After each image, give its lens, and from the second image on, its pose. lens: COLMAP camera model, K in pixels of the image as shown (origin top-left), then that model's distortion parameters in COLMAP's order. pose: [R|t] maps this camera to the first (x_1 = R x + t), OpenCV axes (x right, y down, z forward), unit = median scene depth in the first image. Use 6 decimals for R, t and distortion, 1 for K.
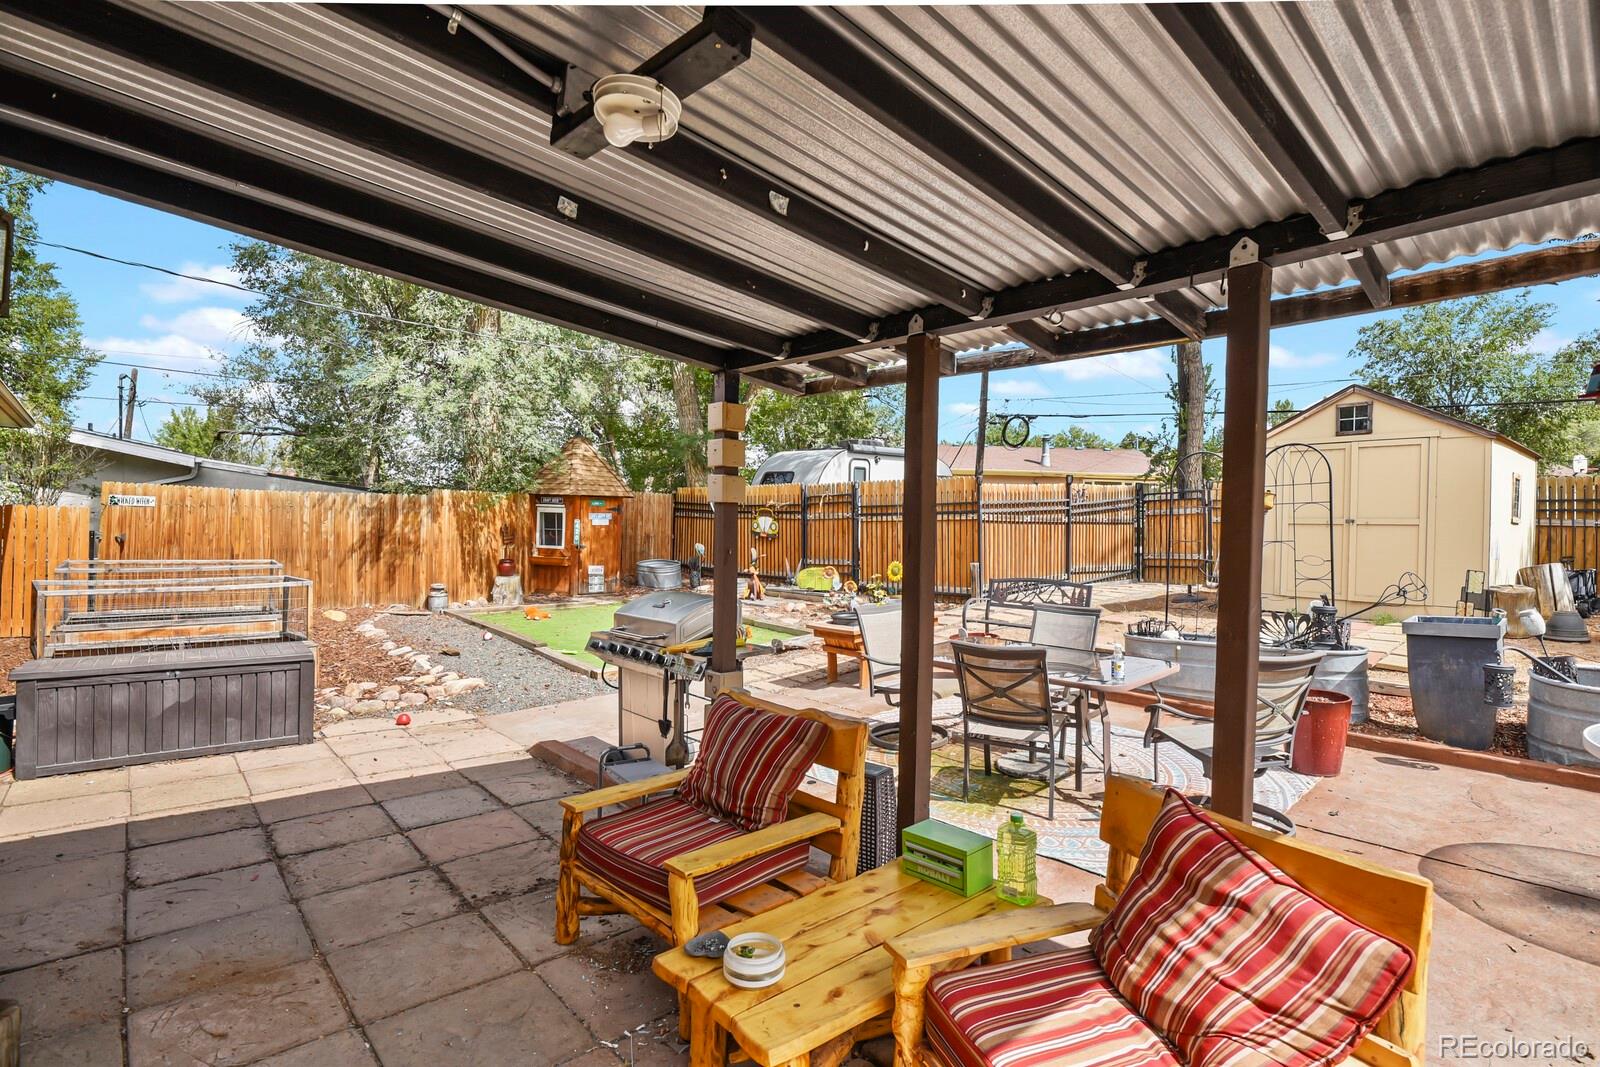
lens RADIAL K [[756.0, 0, 800.0], [0, 756.0, 533.5], [0, 0, 1]] dist [0.000806, 0.000196]
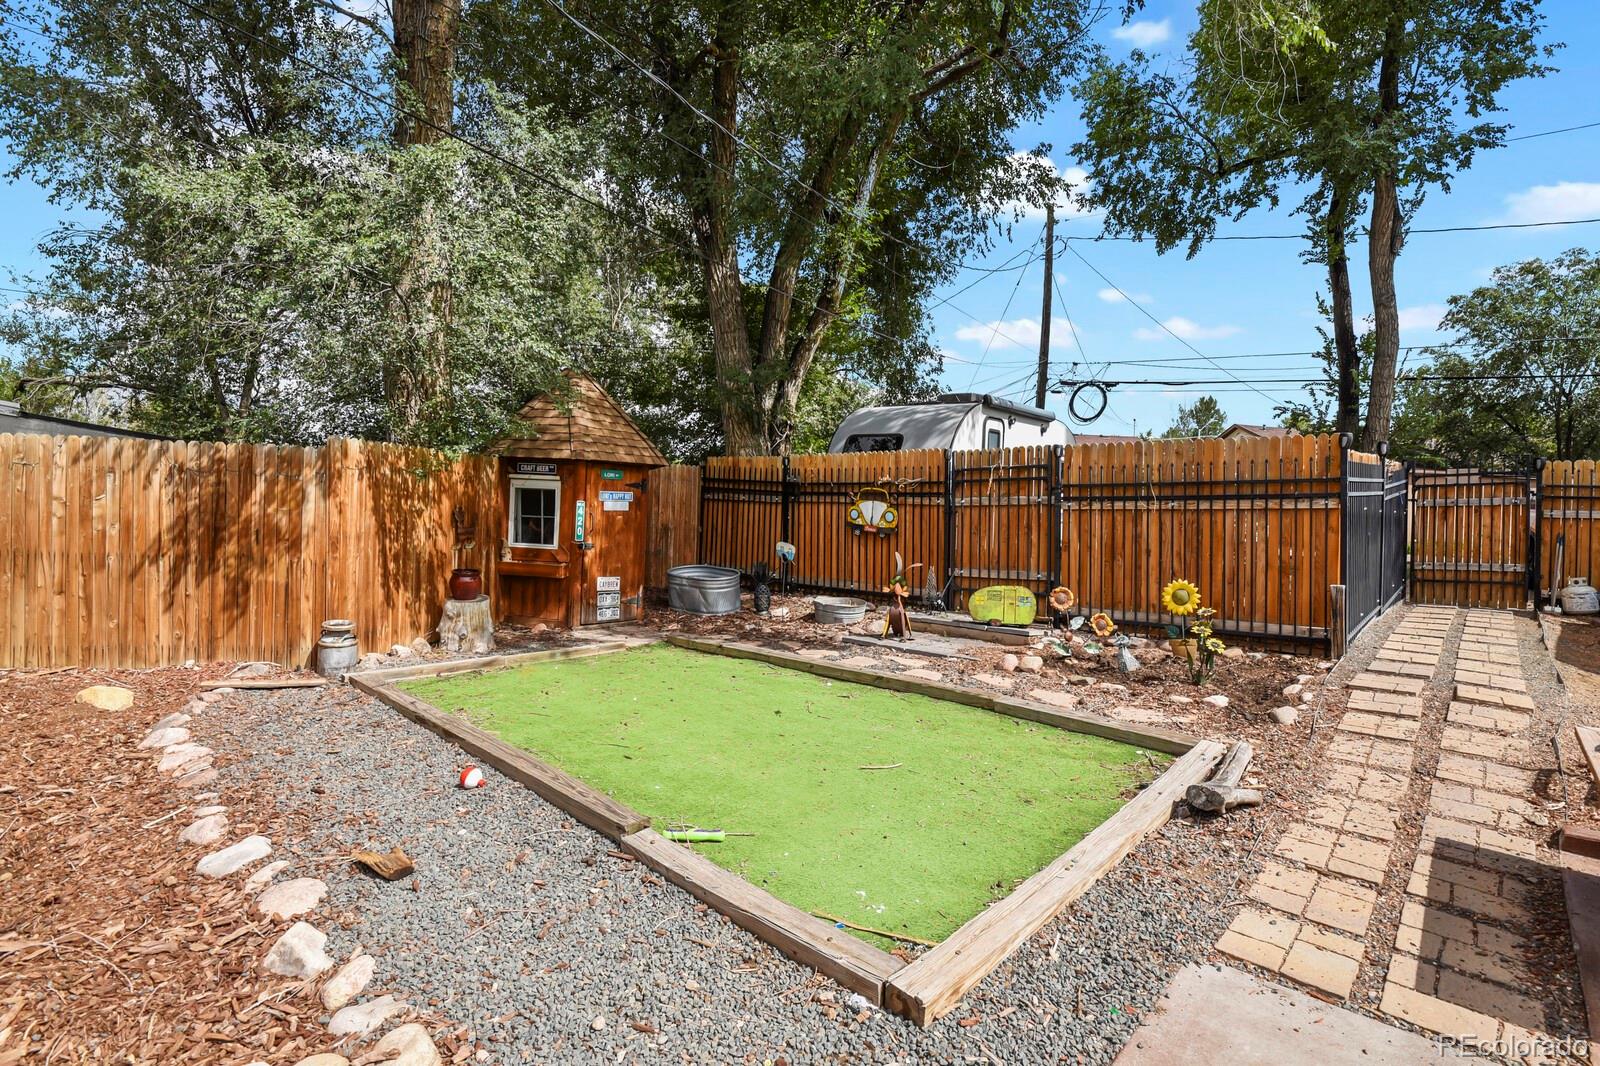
lens RADIAL K [[775.4, 0, 808.1], [0, 775.4, 530.2], [0, 0, 1]] dist [-0.000986, -0.009484]
pose [[0.993875, 0.010161, 0.110046, -0.185201], [-0.011143, 0.999903, 0.008309, -0.002169], [-0.109951, -0.009484, 0.993892, 0.373722]]
